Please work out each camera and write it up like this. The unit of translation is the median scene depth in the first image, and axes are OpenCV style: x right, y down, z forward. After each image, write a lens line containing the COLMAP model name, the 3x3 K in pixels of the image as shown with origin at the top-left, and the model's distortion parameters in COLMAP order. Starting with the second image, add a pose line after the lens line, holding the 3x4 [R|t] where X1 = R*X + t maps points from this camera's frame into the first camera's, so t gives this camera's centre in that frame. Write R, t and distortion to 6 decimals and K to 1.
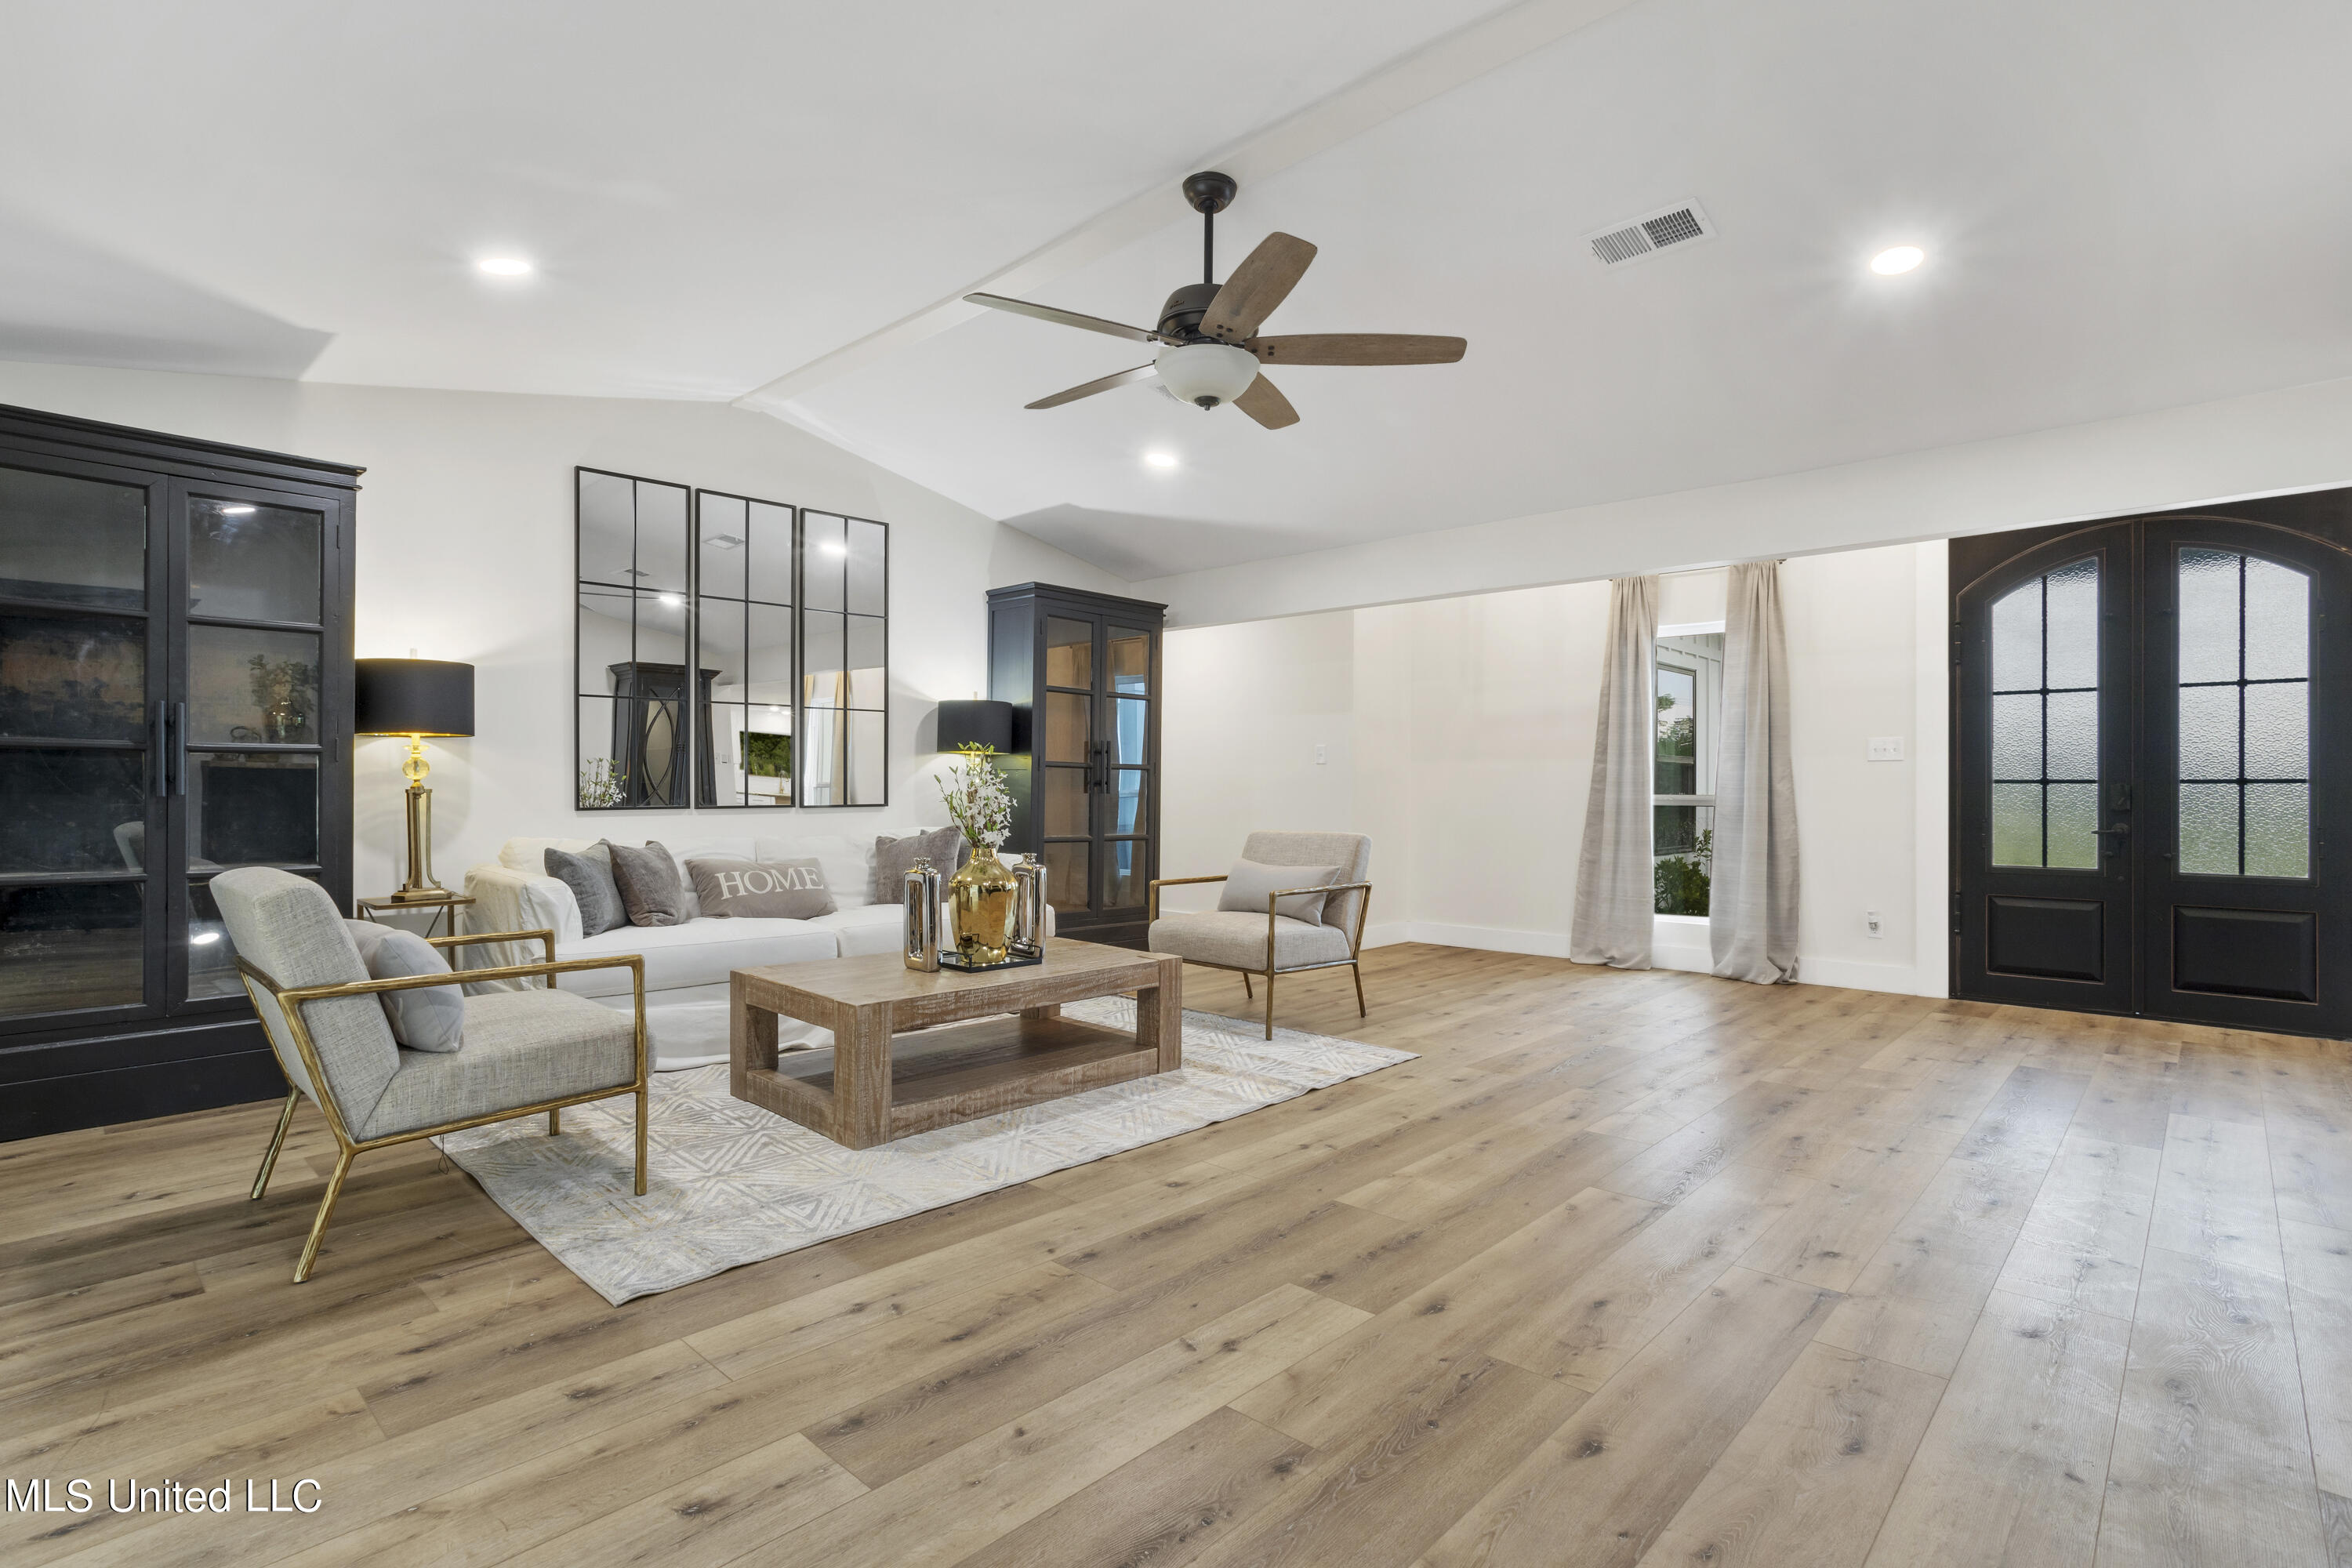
lens RADIAL K [[1144.6, 0, 1161.7], [0, 1144.6, 793.6], [0, 0, 1]] dist [-0.038011, 0.020781]
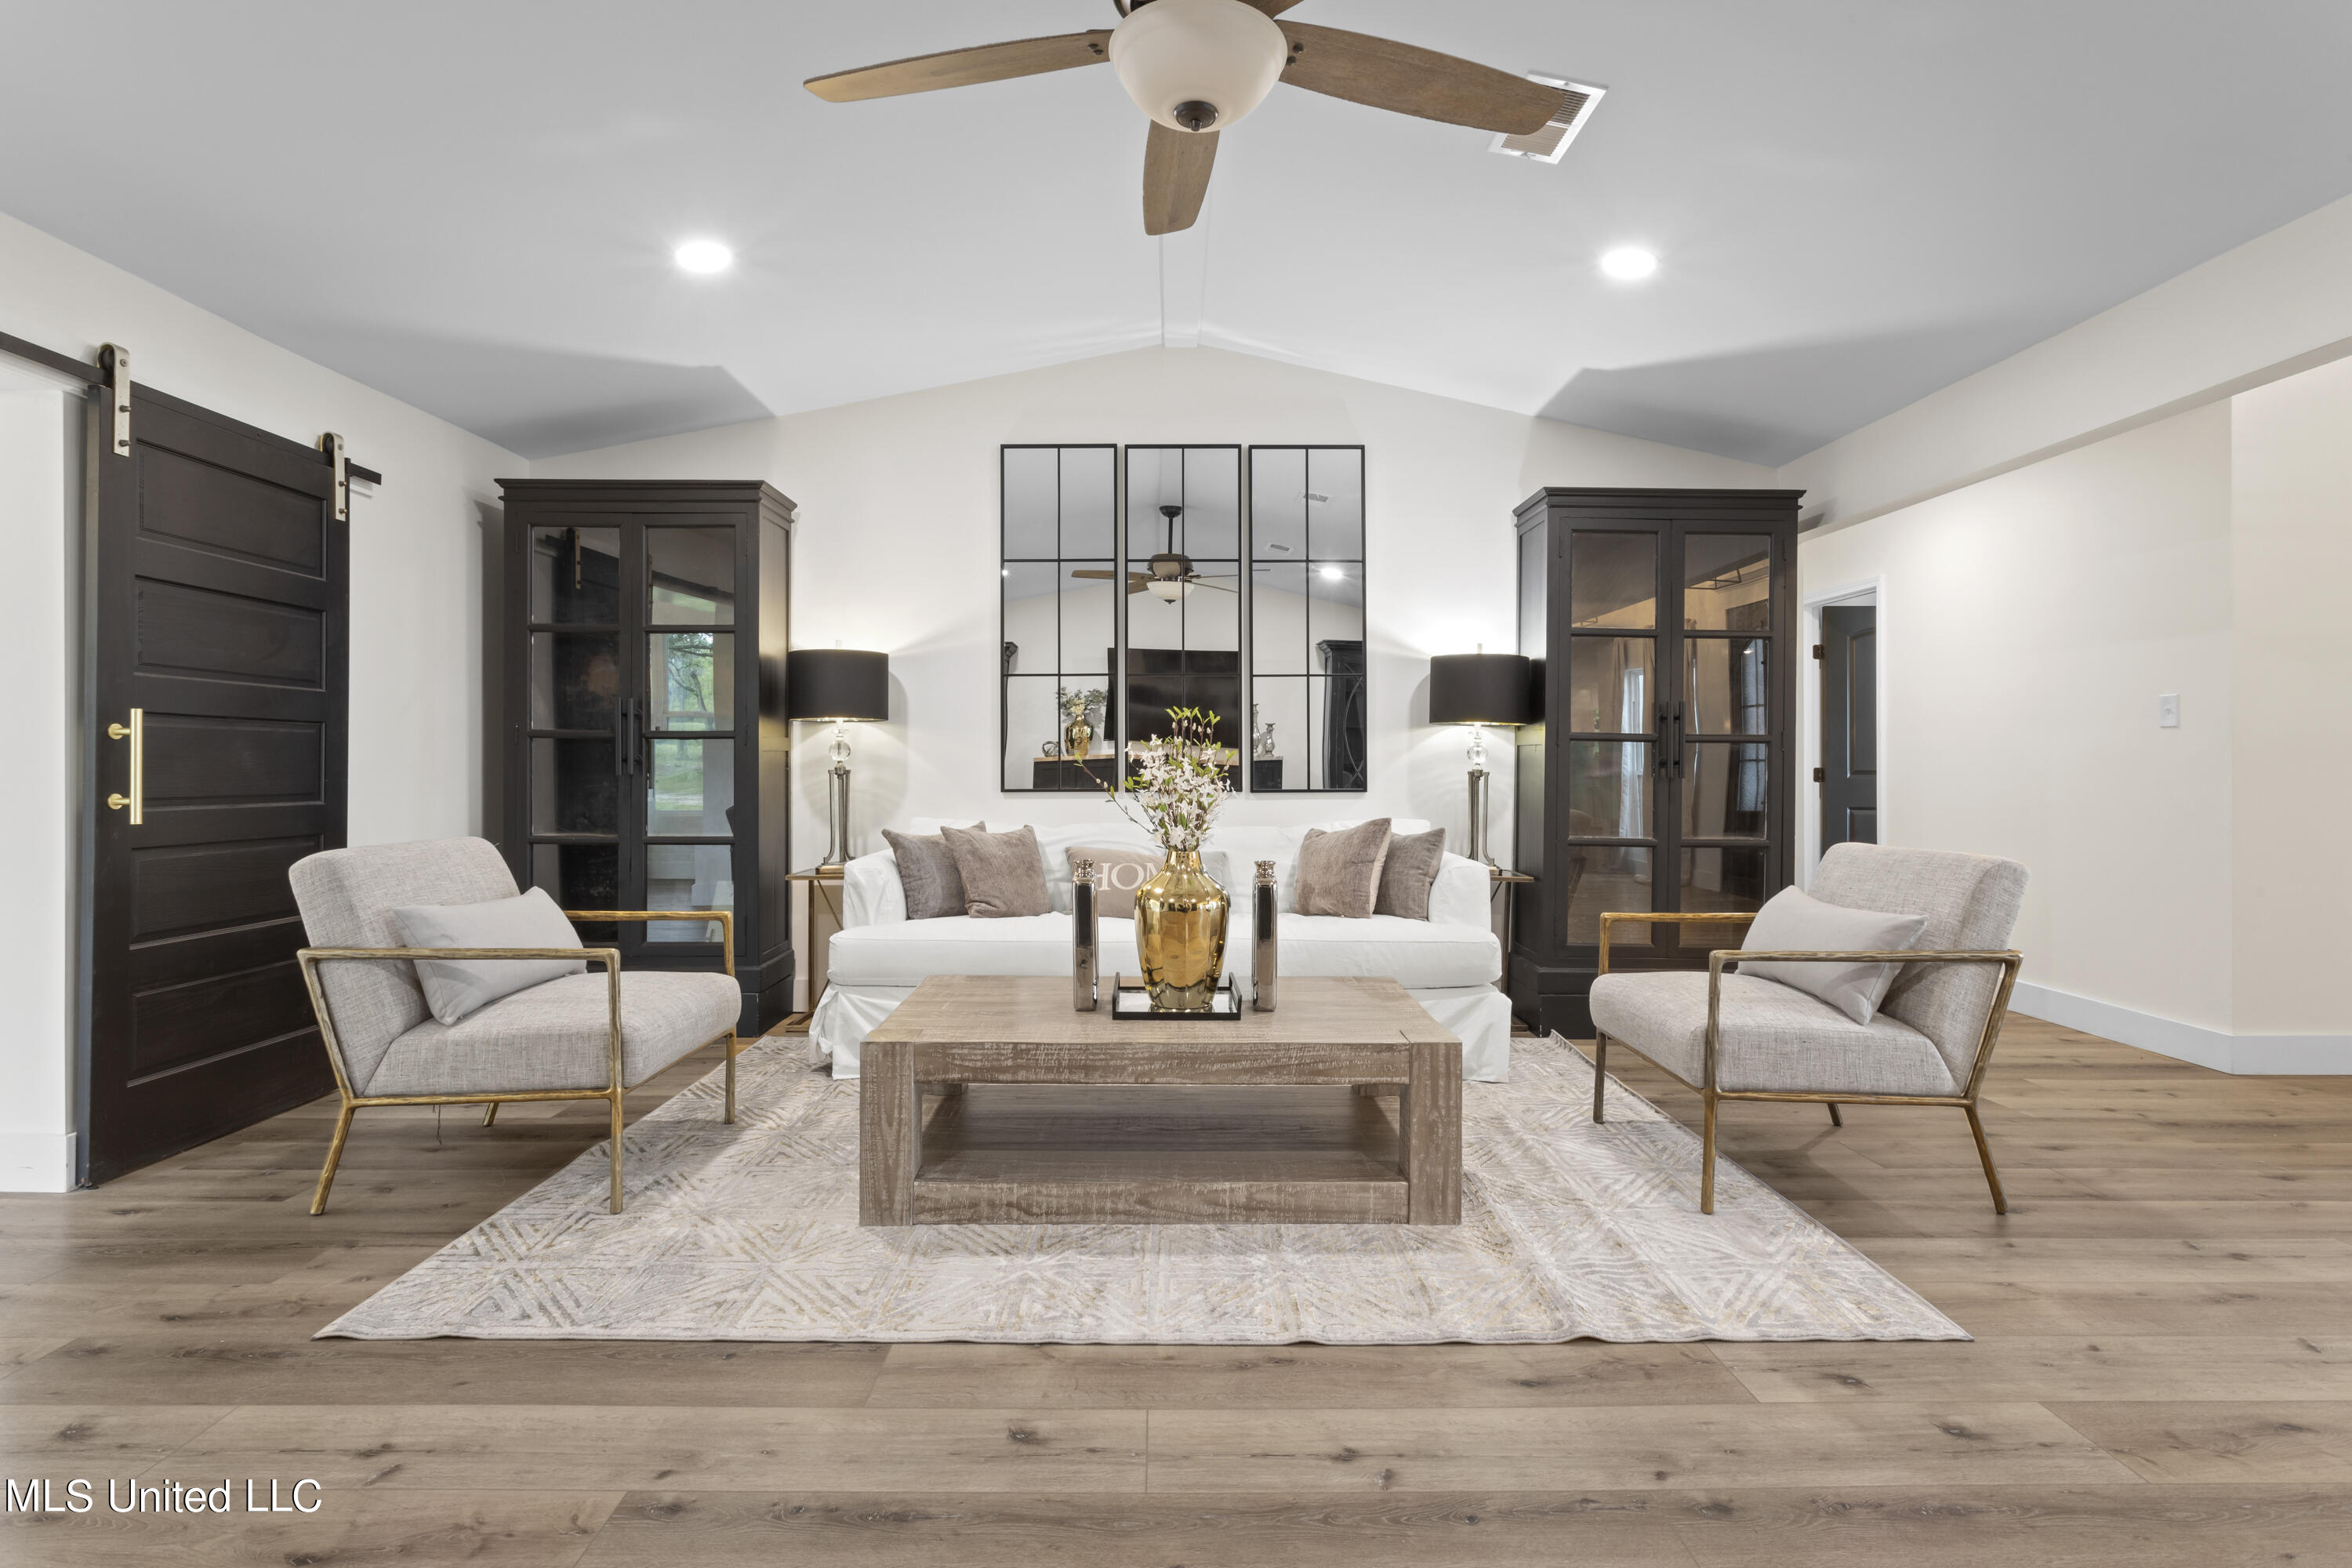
lens RADIAL K [[1158.7, 0, 1173.4], [0, 1158.7, 764.9], [0, 0, 1]] dist [-0.007125, -0.000238]
pose [[0.698866, -0.003277, -0.715245, 0.409975], [-0.004506, 0.999949, -0.008985, -0.000560], [0.715239, 0.009502, 0.698816, 0.523456]]
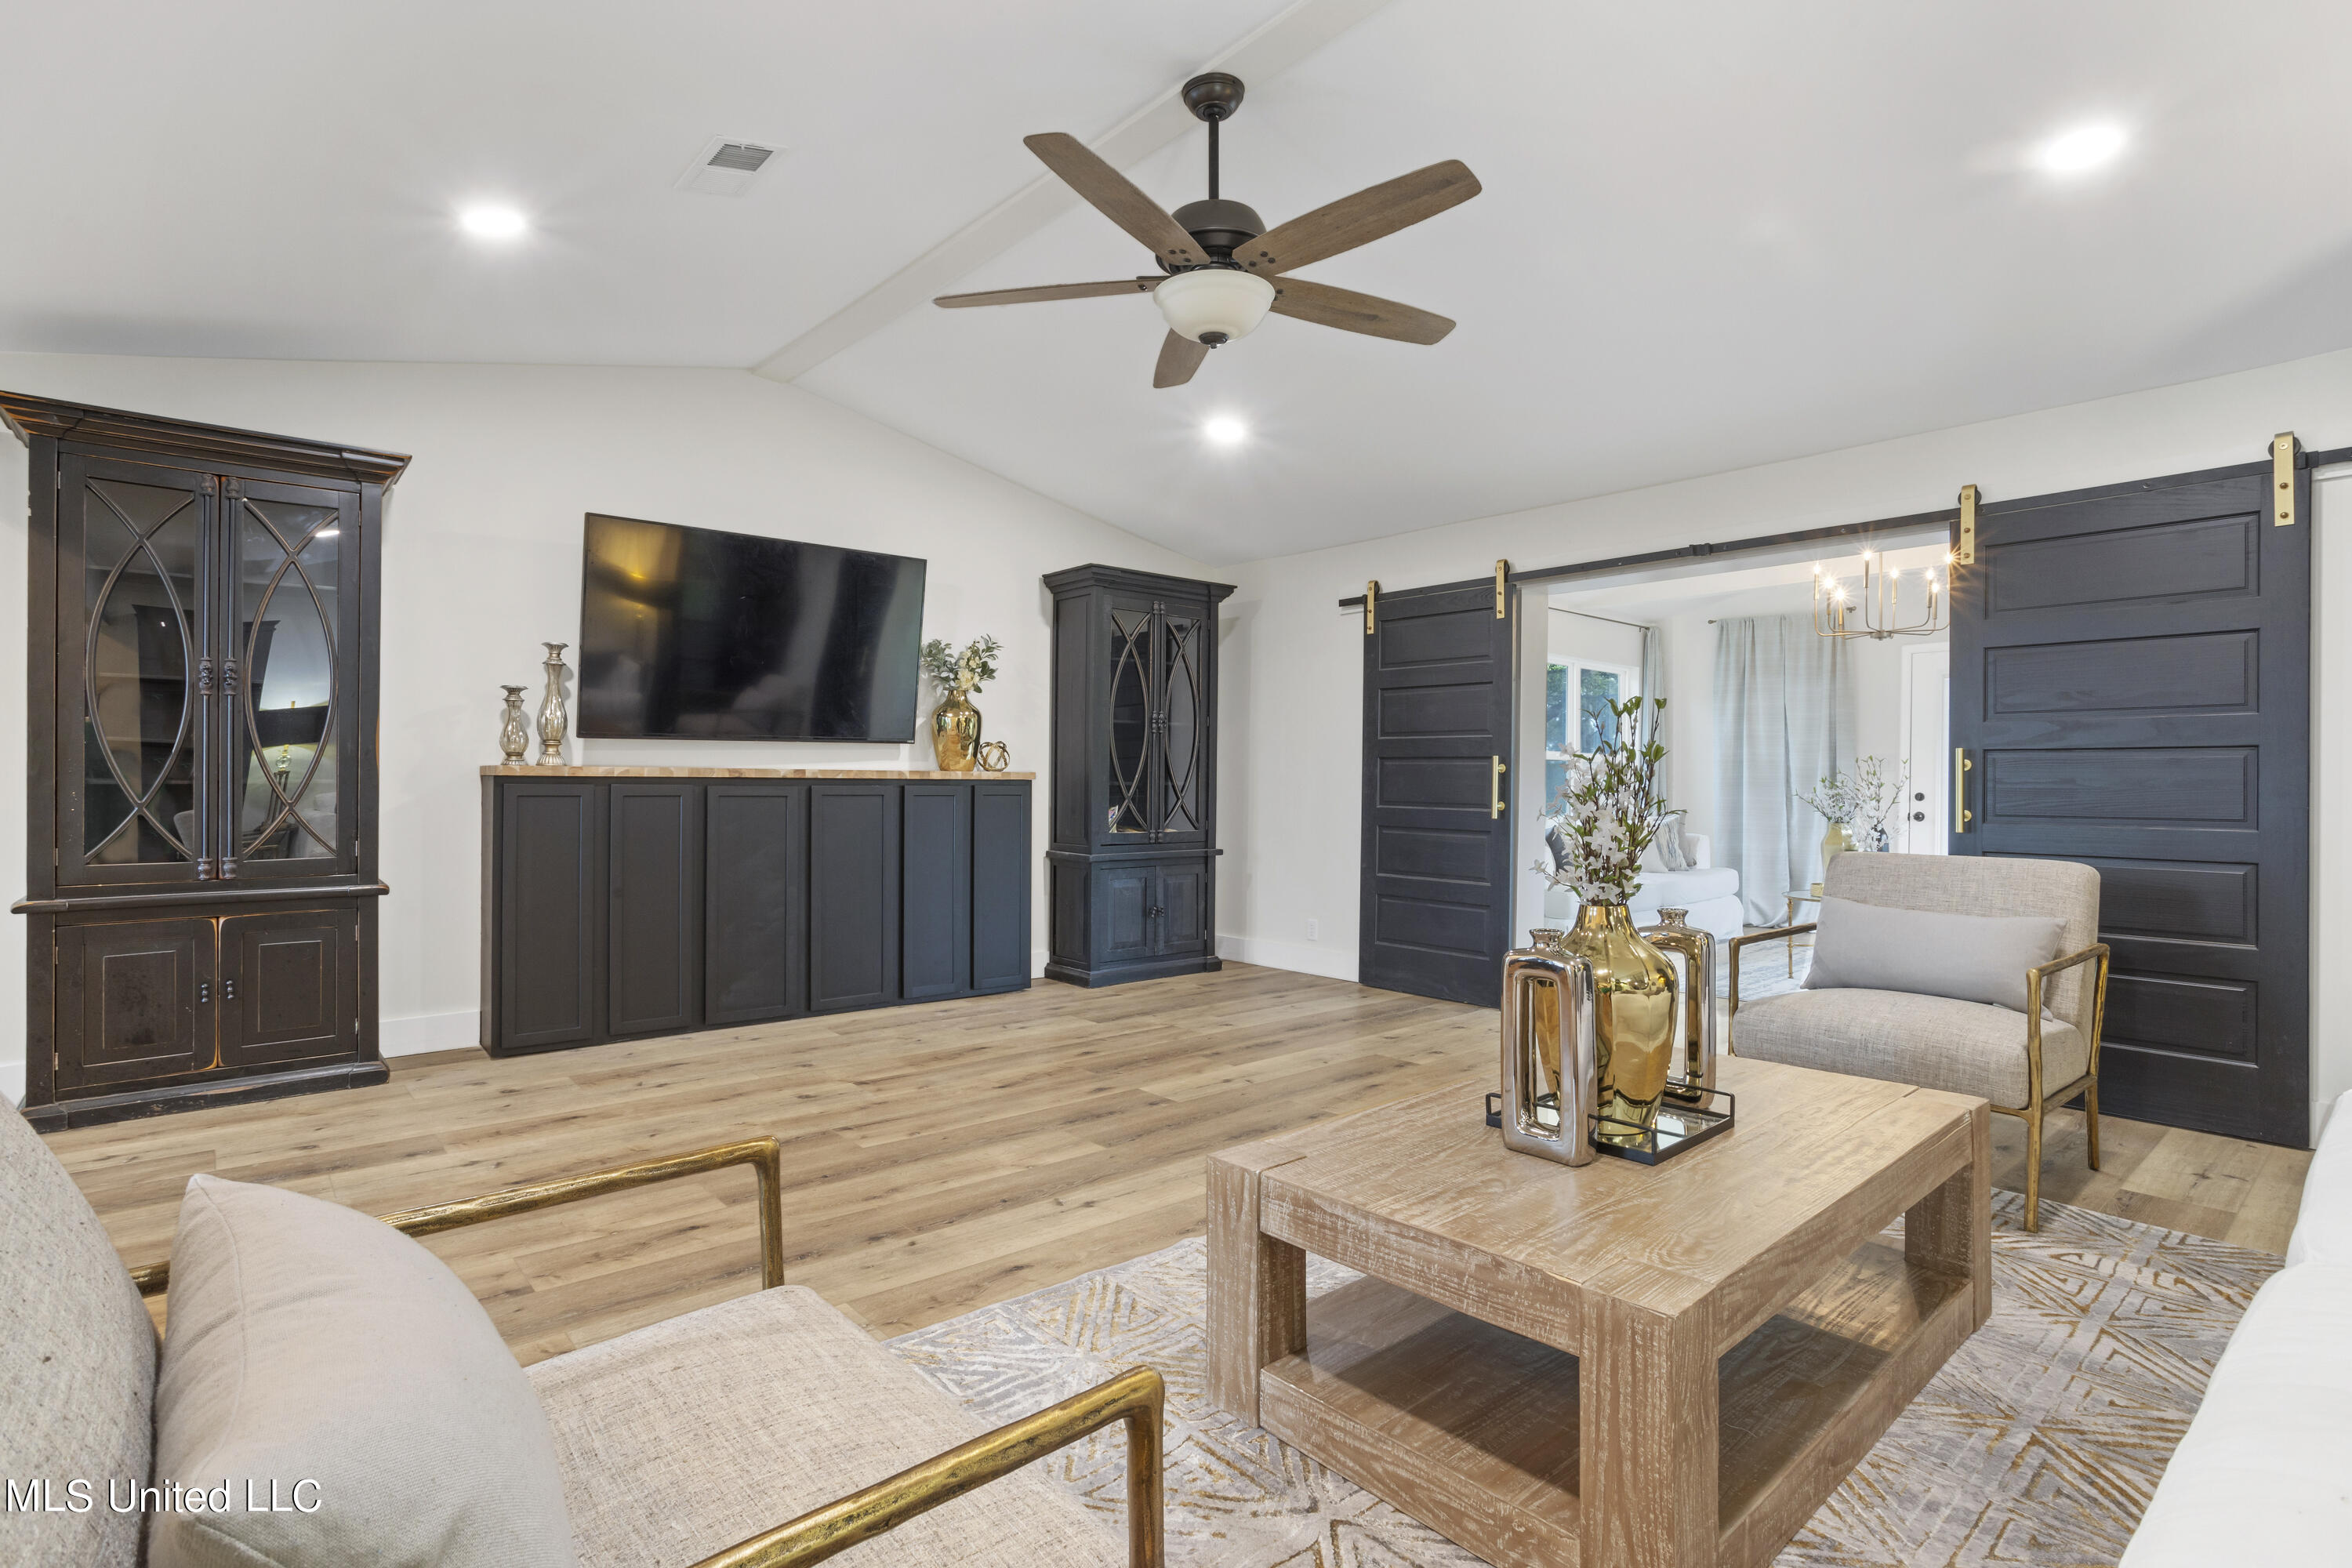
lens RADIAL K [[1144.6, 0, 1181.5], [0, 1144.6, 780.5], [0, 0, 1]] dist [-0.038011, 0.020781]
pose [[-0.996446, -0.011676, 0.083426, -0.009644], [-0.011023, 0.999905, 0.008277, -0.012216], [-0.083514, 0.007328, -0.996480, 1.680696]]
